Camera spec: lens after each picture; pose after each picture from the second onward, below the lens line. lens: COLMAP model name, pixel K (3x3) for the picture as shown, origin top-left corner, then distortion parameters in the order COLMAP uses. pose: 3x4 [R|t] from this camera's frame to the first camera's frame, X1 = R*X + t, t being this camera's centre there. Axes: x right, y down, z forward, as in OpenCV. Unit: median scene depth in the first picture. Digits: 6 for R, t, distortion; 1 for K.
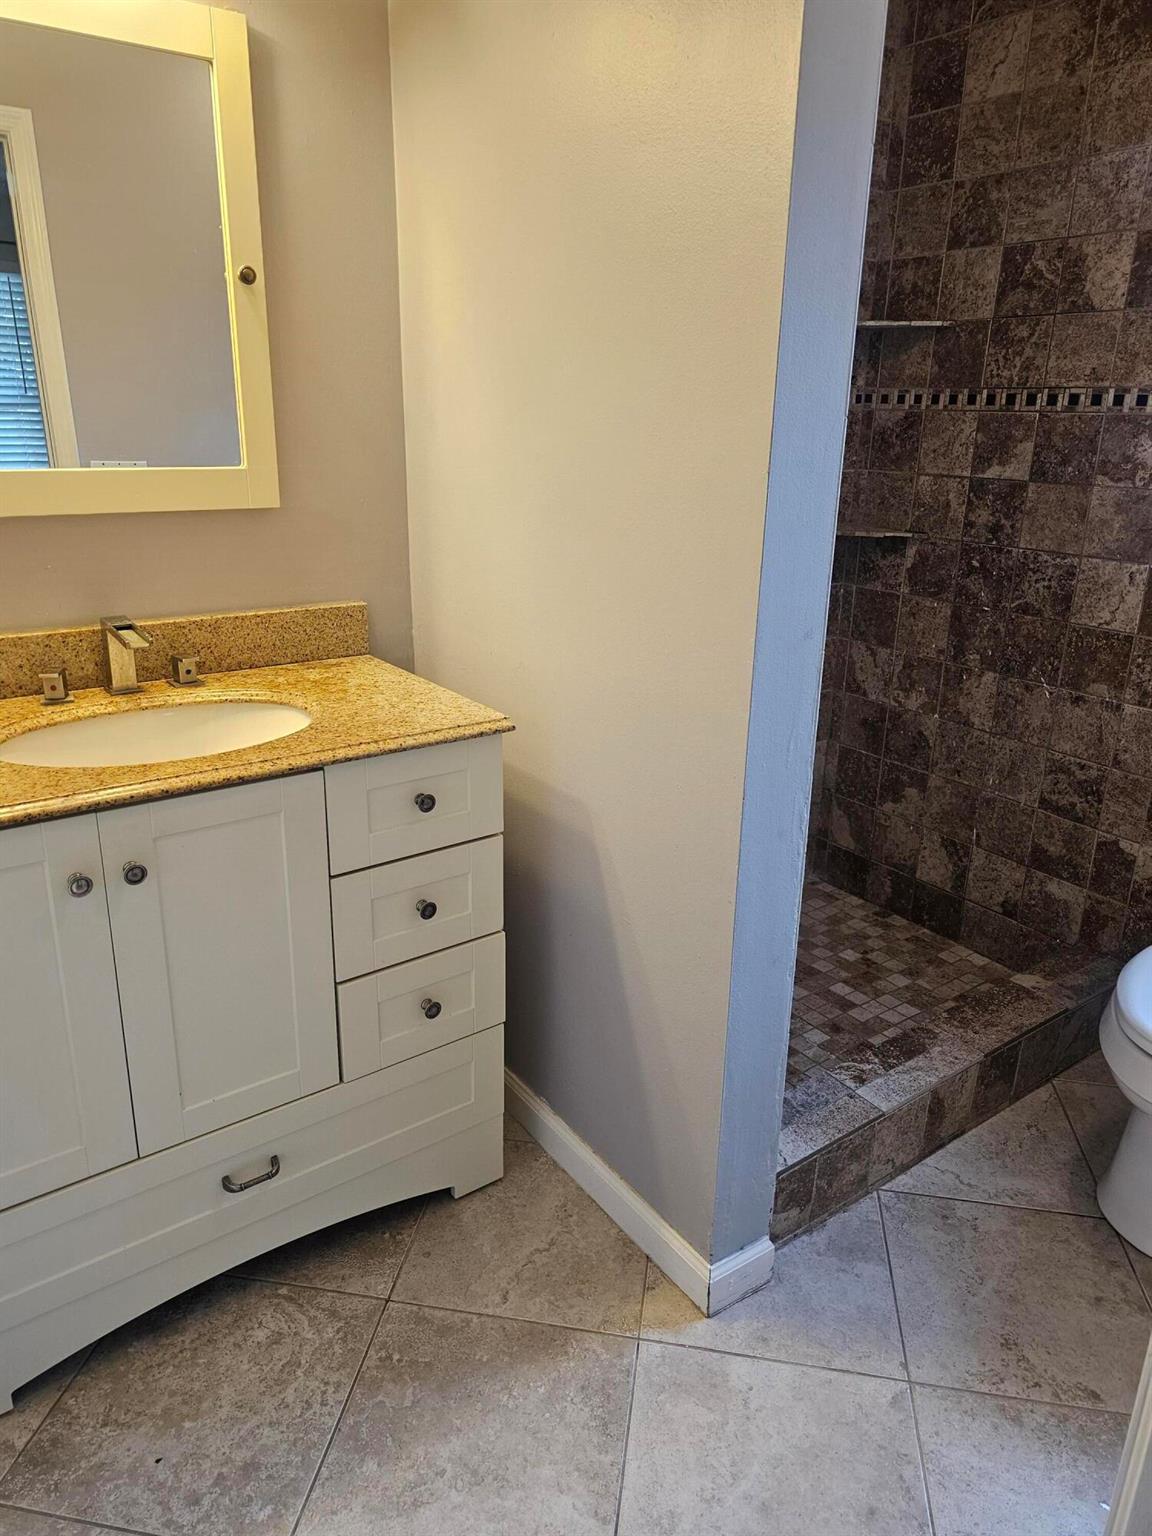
lens RADIAL K [[1037.3, 0, 567.6], [0, 1037.3, 752.5], [0, 0, 1]] dist [0.041059, -0.034699]
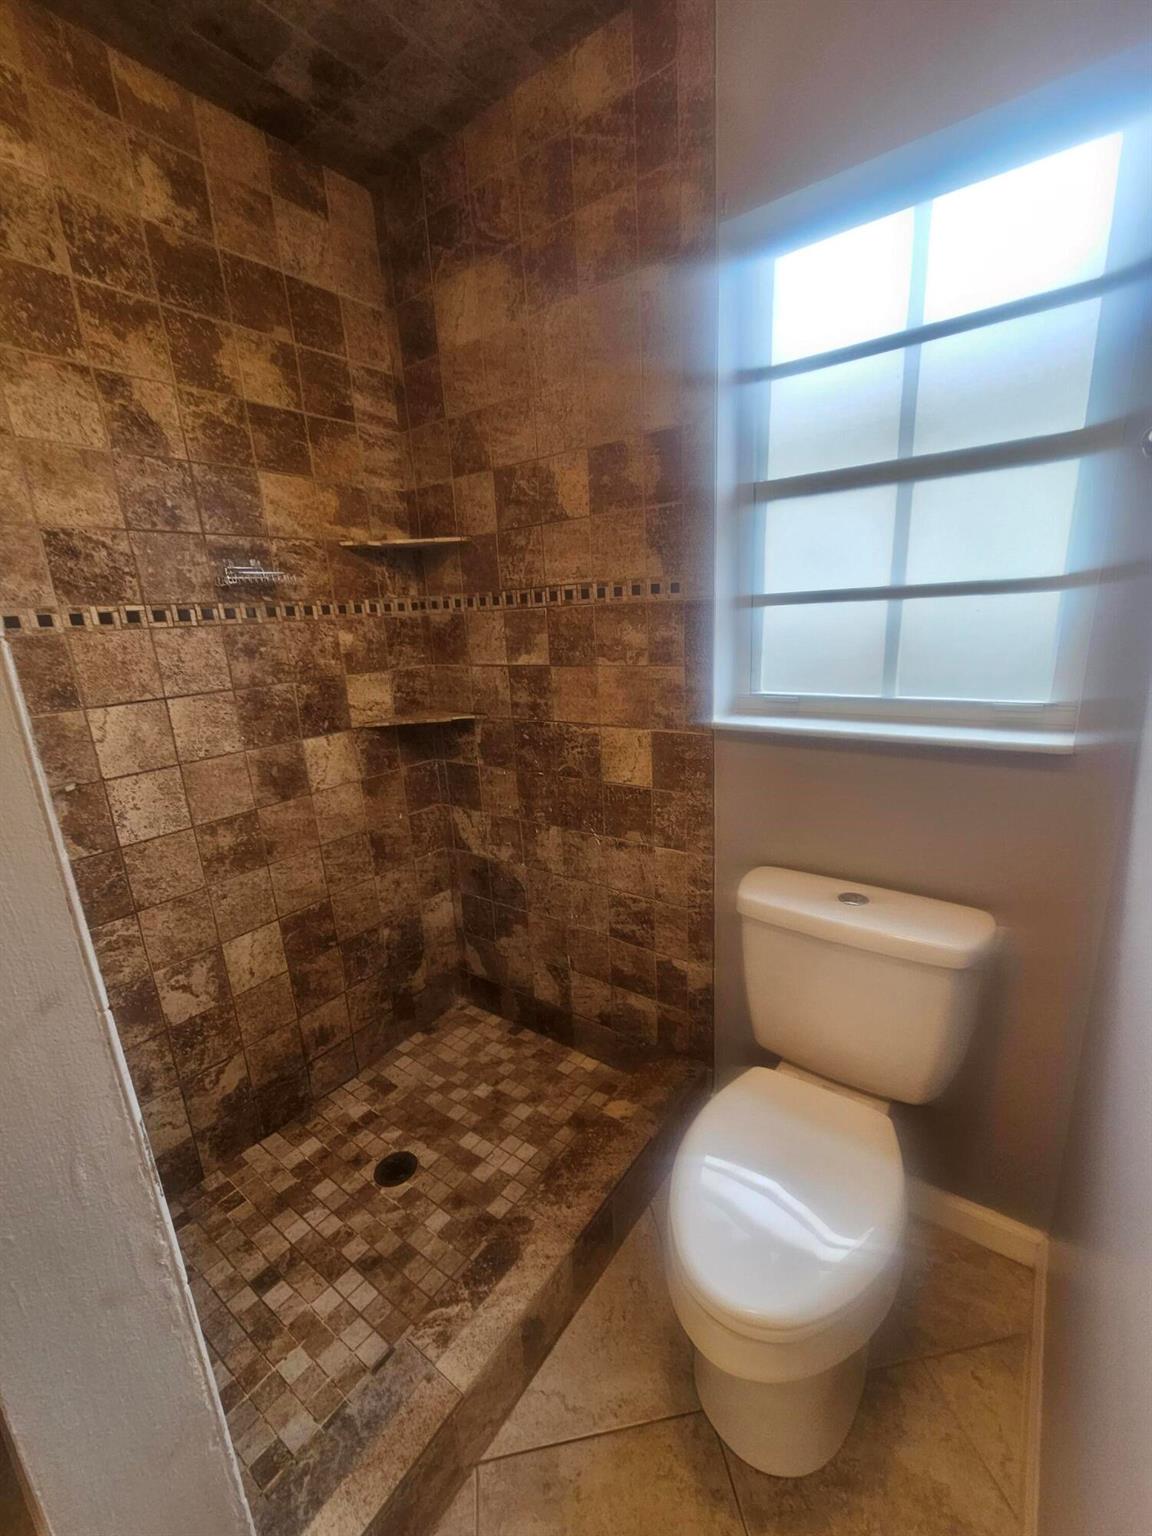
lens RADIAL K [[624.5, 0, 581.0], [0, 624.5, 782.3], [0, 0, 1]] dist [-0.004467, 0.000417]
pose [[0.946214, -0.148714, 0.287340, 0.252905], [0.166141, 0.985404, -0.037103, -0.099608], [-0.277628, 0.082847, 0.957110, 0.334943]]
